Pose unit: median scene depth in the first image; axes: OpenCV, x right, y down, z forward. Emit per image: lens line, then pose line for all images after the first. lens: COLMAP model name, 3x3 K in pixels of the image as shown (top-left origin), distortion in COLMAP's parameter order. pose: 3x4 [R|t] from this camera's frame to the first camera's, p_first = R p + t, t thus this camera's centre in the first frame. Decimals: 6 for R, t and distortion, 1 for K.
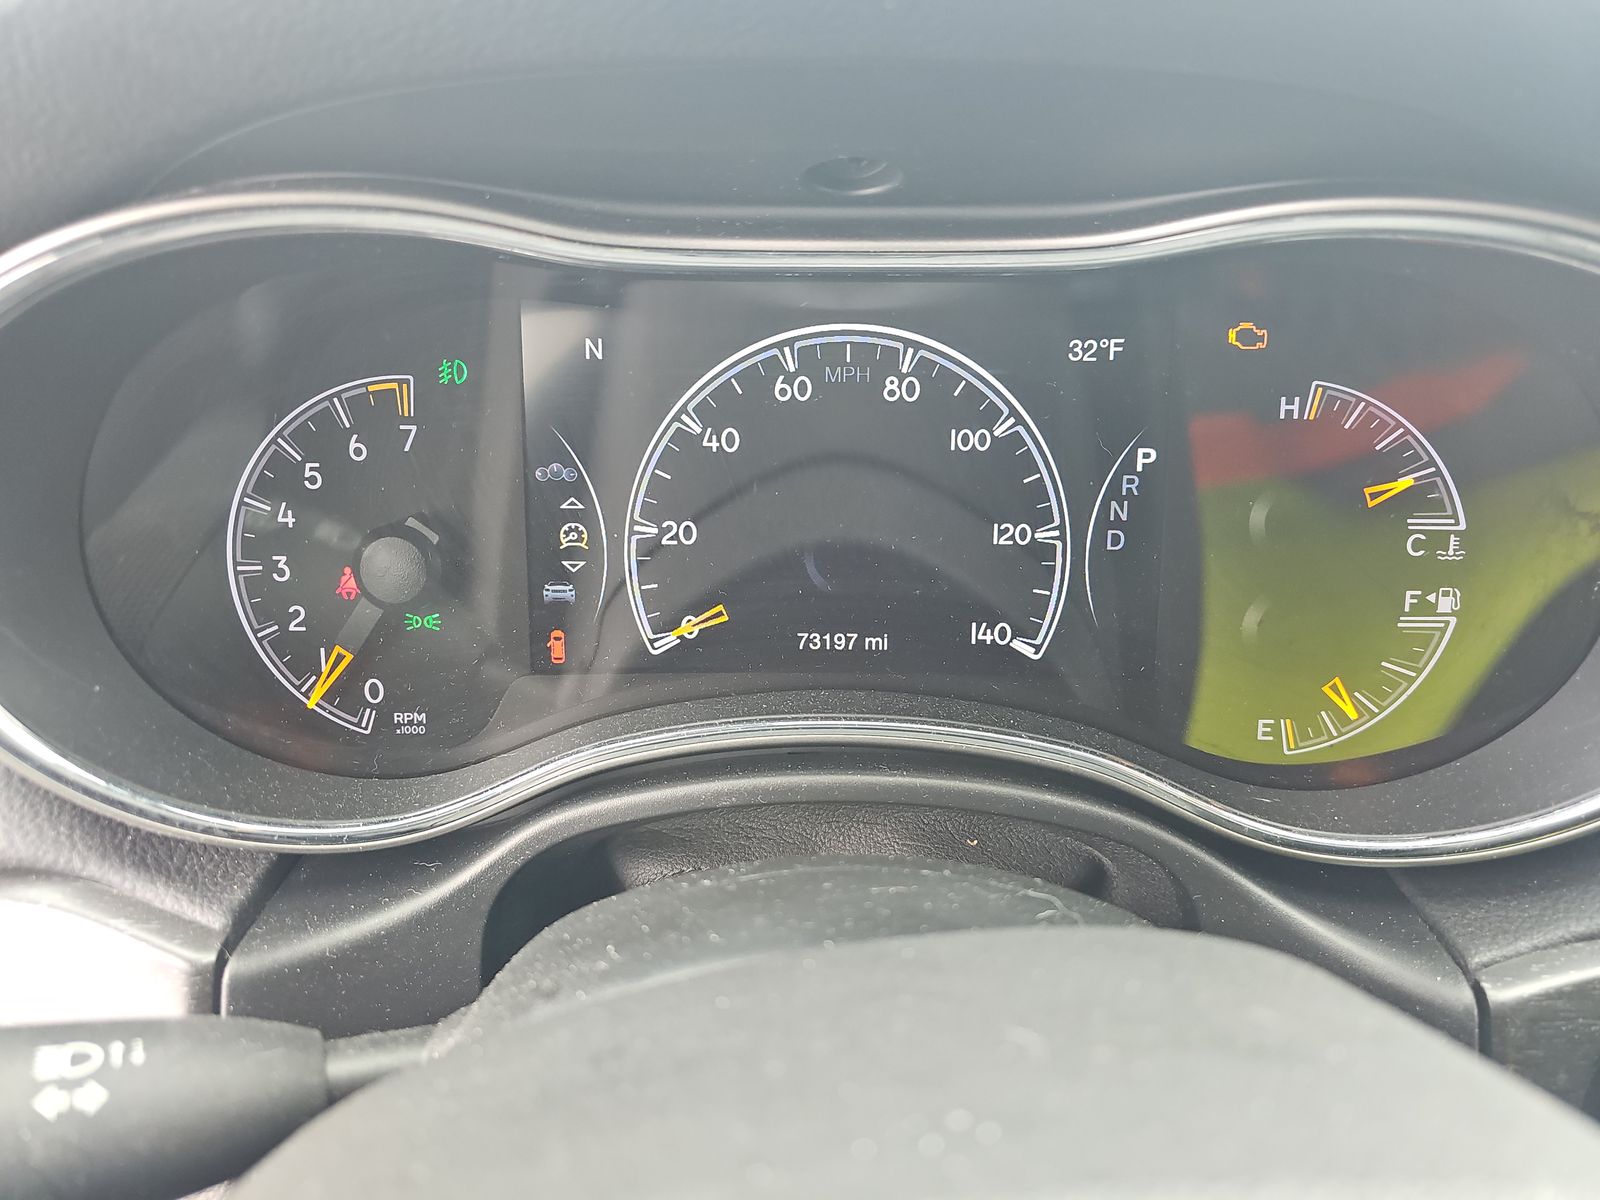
lens RADIAL K [[1060.2, 0, 808.7], [0, 1060.2, 596.4], [0, 0, 1]] dist [0.035446, -0.024023]
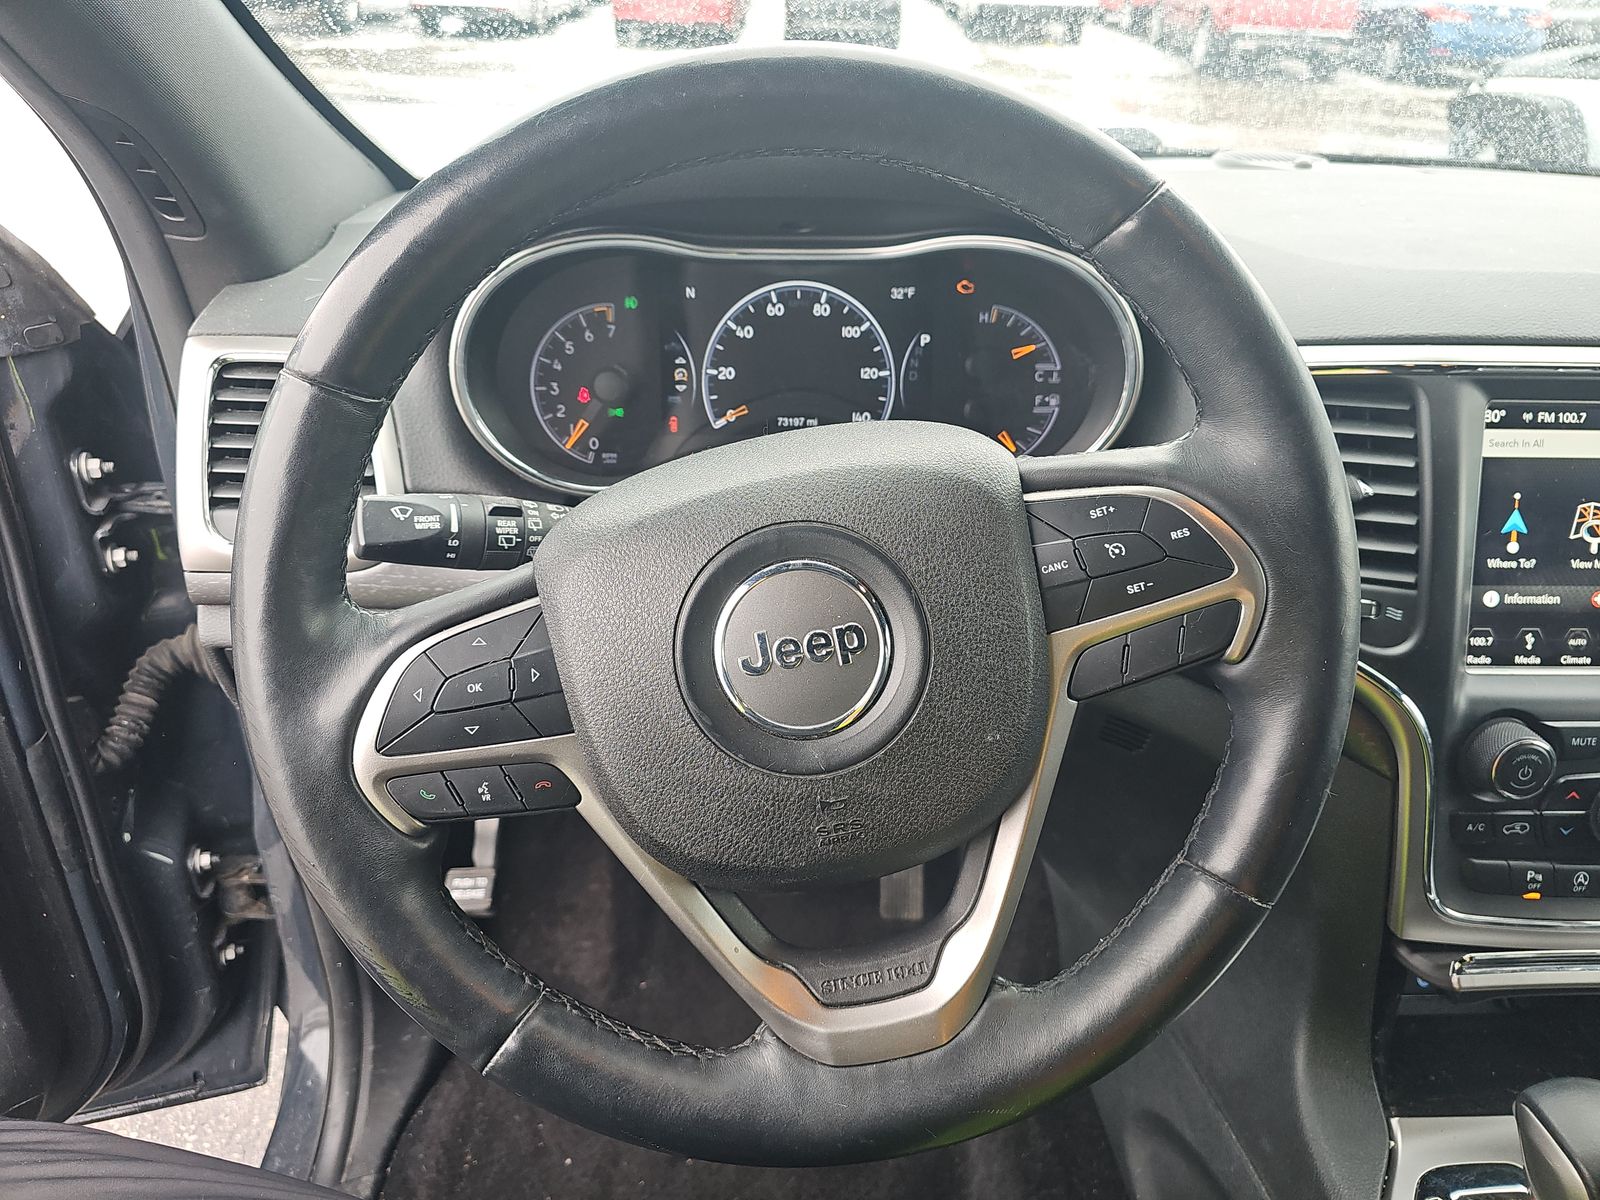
lens RADIAL K [[1060.2, 0, 802.4], [0, 1060.2, 604.4], [0, 0, 1]] dist [0.035446, -0.024023]
pose [[0.999544, -0.008832, 0.028892, -0.028098], [0.008424, 0.999864, 0.014202, 0.418117], [-0.029013, -0.013952, 0.999482, -1.342318]]
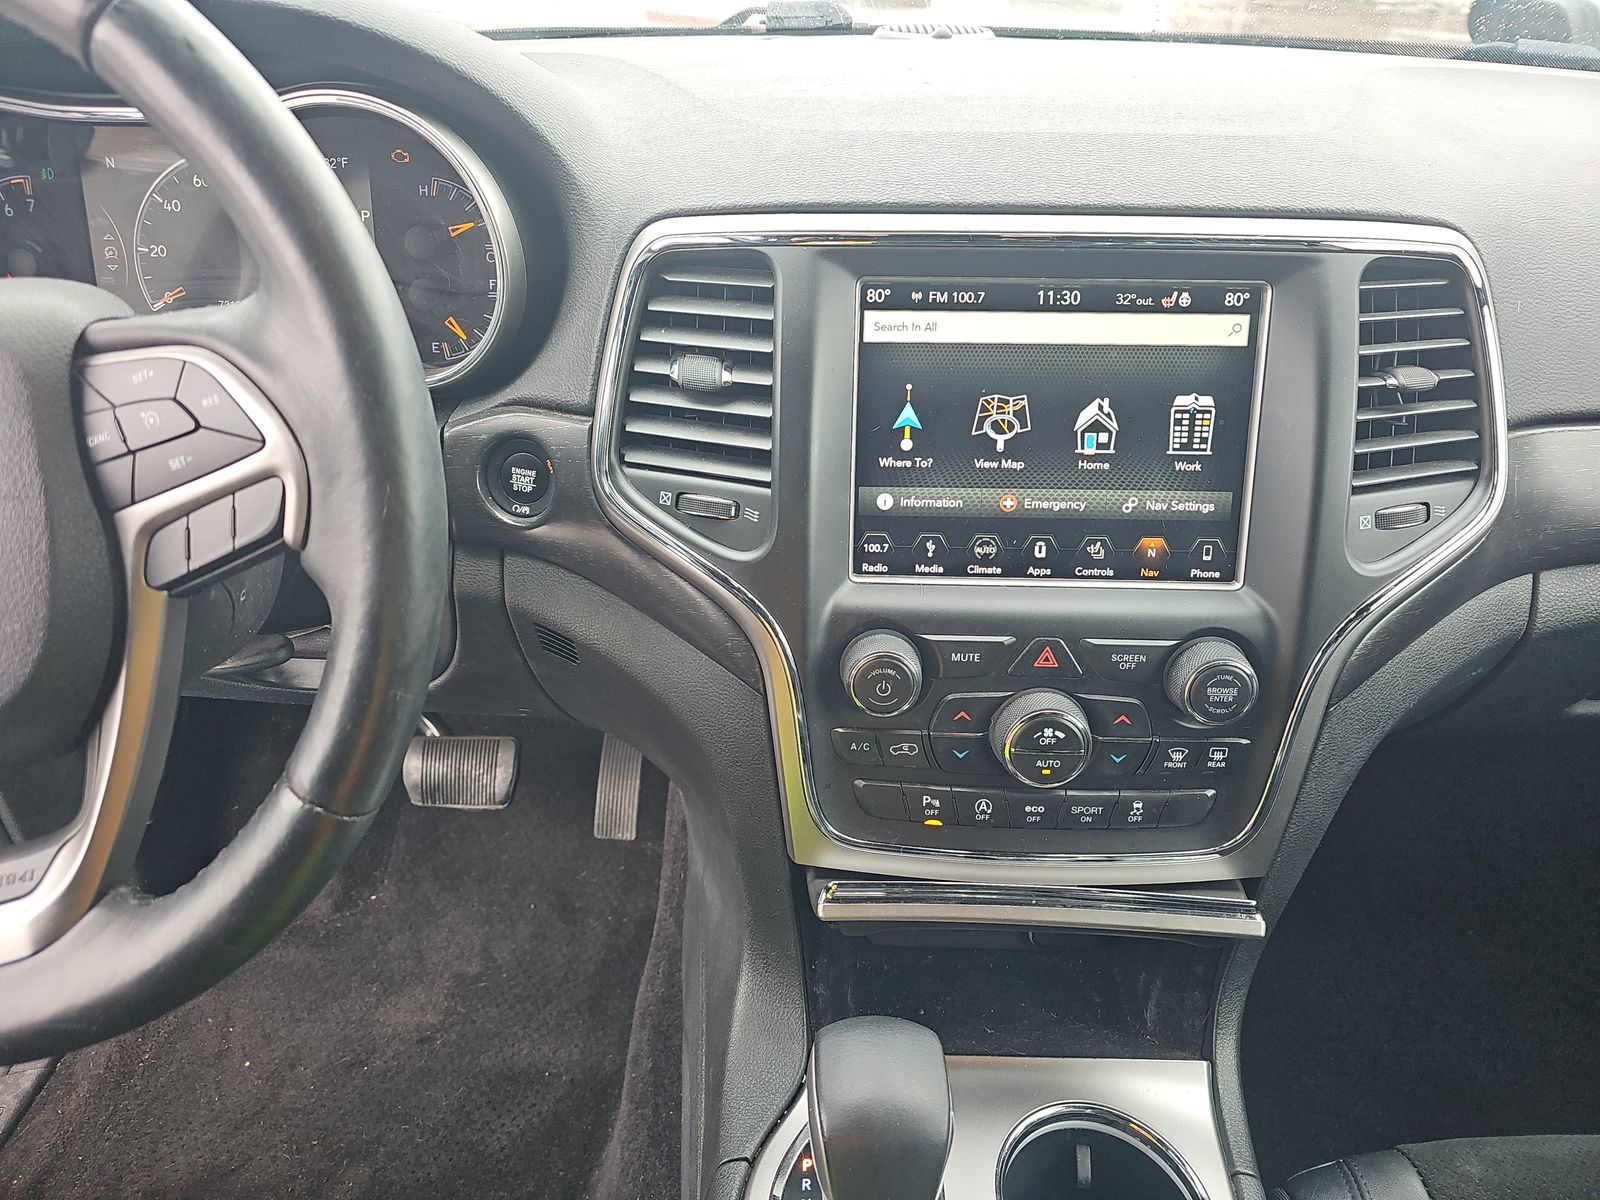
lens RADIAL K [[1060.2, 0, 786.0], [0, 1060.2, 611.9], [0, 0, 1]] dist [0.035446, -0.024023]
pose [[0.999417, 0.008238, -0.033136, 1.243971], [-0.005487, 0.996593, 0.082297, 0.489475], [0.033701, -0.082067, 0.996057, -1.198734]]
